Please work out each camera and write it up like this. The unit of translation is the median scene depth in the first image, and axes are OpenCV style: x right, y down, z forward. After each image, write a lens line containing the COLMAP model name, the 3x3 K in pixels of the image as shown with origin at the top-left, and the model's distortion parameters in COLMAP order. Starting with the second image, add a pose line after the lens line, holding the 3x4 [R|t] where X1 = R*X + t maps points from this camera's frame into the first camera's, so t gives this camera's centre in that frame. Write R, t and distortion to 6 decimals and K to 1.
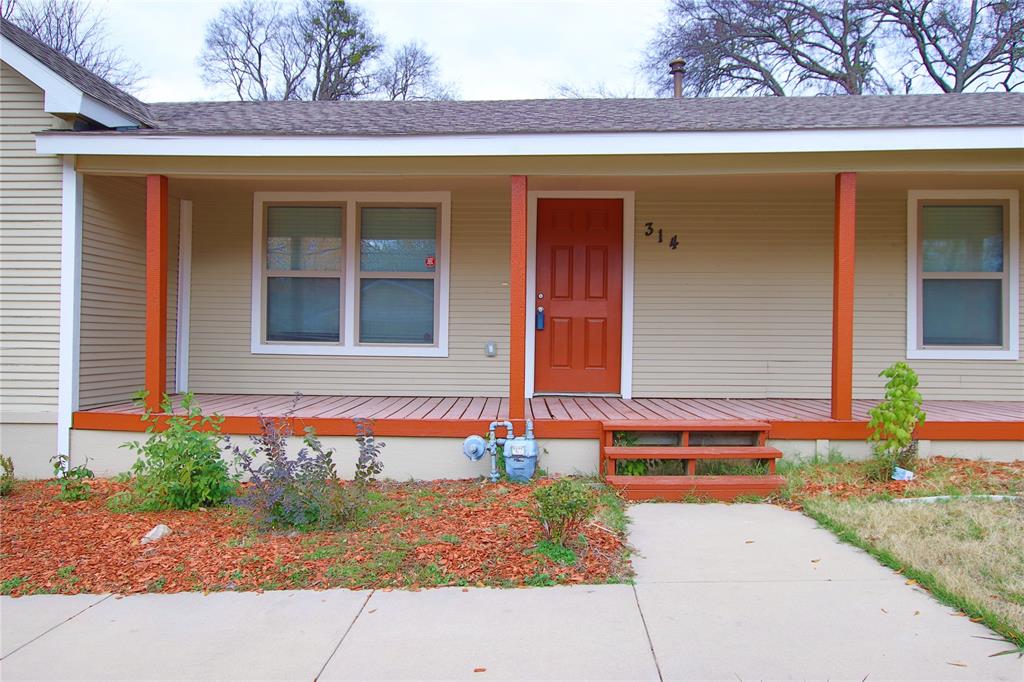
lens RADIAL K [[721.3, 0, 511.6], [0, 721.3, 340.0], [0, 0, 1]] dist [-0.012688, 0.003876]
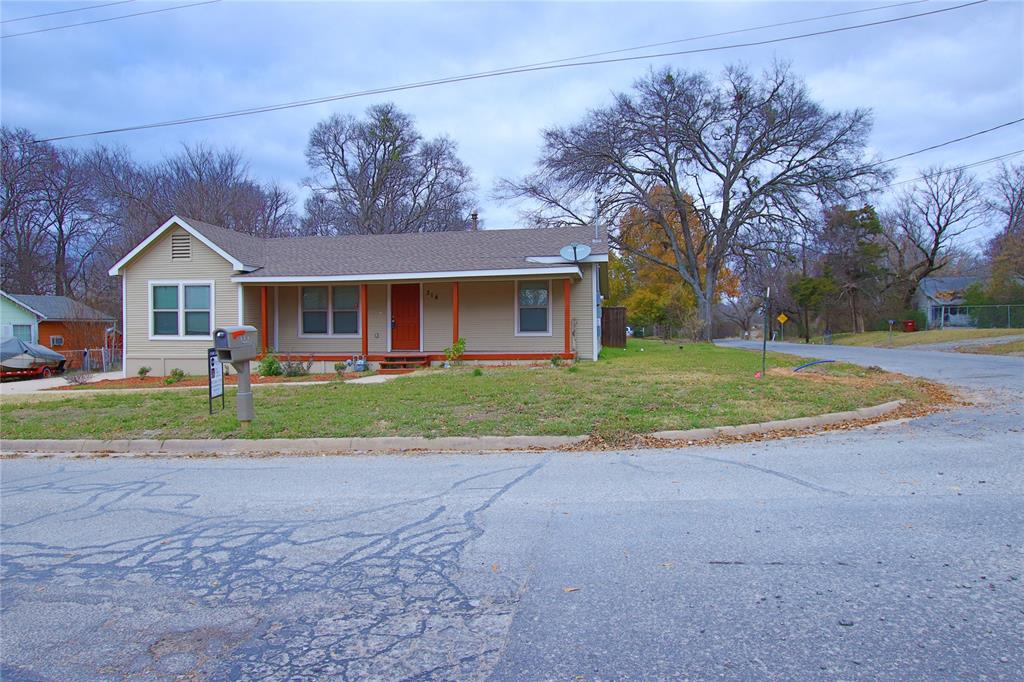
lens RADIAL K [[593.5, 0, 507.1], [0, 593.5, 340.7], [0, 0, 1]] dist [-0.028265, 0.003104]
pose [[0.993759, -0.014828, -0.110562, 0.745370], [0.017045, 0.999672, 0.019137, -0.002199], [0.110242, -0.020902, 0.993685, -1.293444]]
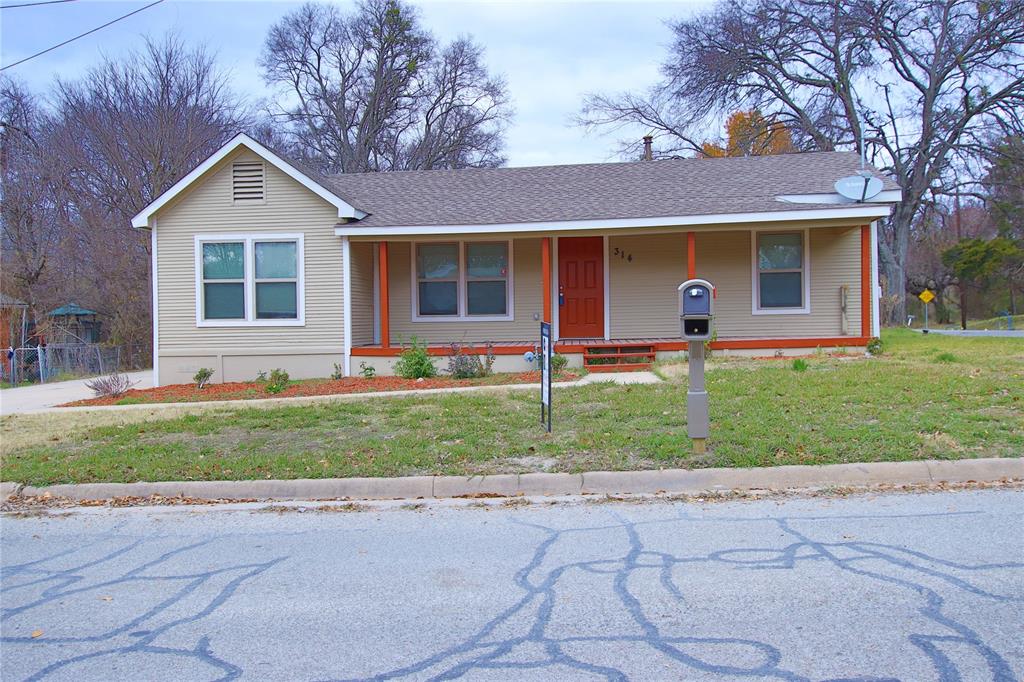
lens RADIAL K [[829.7, 0, 510.7], [0, 829.7, 338.6], [0, 0, 1]] dist [-0.010605, 0.015370]
pose [[0.997151, -0.027774, -0.070134, 0.056713], [0.029499, 0.999284, 0.023686, 0.017453], [0.069426, -0.025687, 0.997256, -1.198166]]
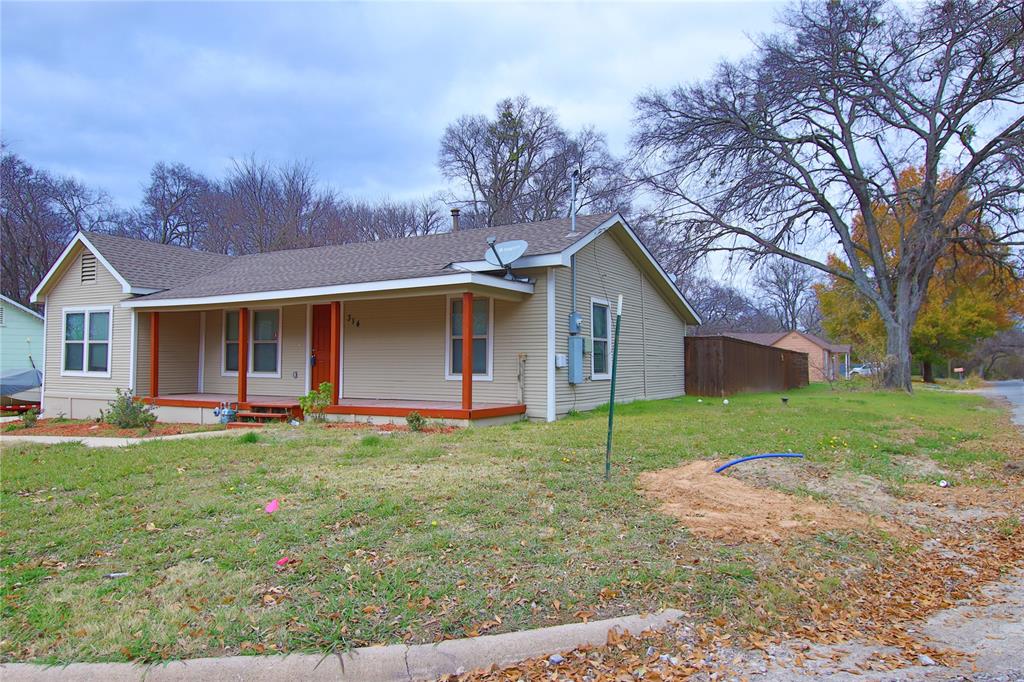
lens RADIAL K [[677.0, 0, 512.1], [0, 677.0, 337.6], [0, 0, 1]] dist [-0.015100, -0.000561]
pose [[0.894370, -0.023118, -0.446731, 1.466201], [0.006581, 0.999236, -0.038536, -0.016064], [0.447280, 0.031525, 0.893838, -0.545424]]
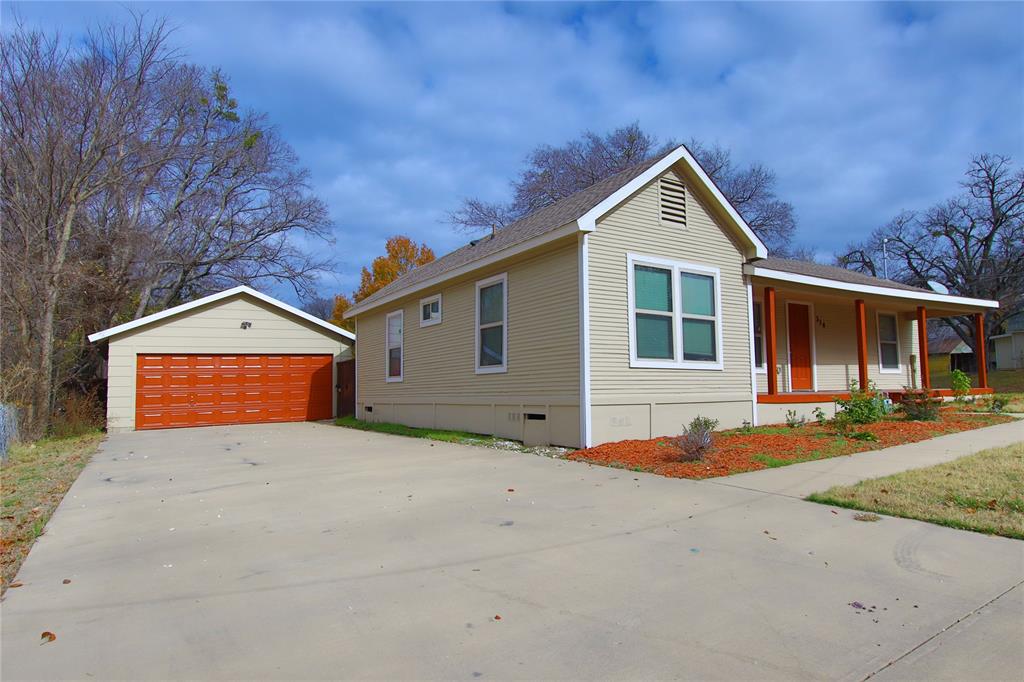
lens RADIAL K [[593.5, 0, 520.5], [0, 593.5, 345.8], [0, 0, 1]] dist [-0.028265, 0.003104]
pose [[0.830361, 0.020641, 0.556843, -1.659933], [0.025818, 0.996815, -0.075449, 0.053040], [-0.556627, 0.077026, 0.827184, -0.055329]]
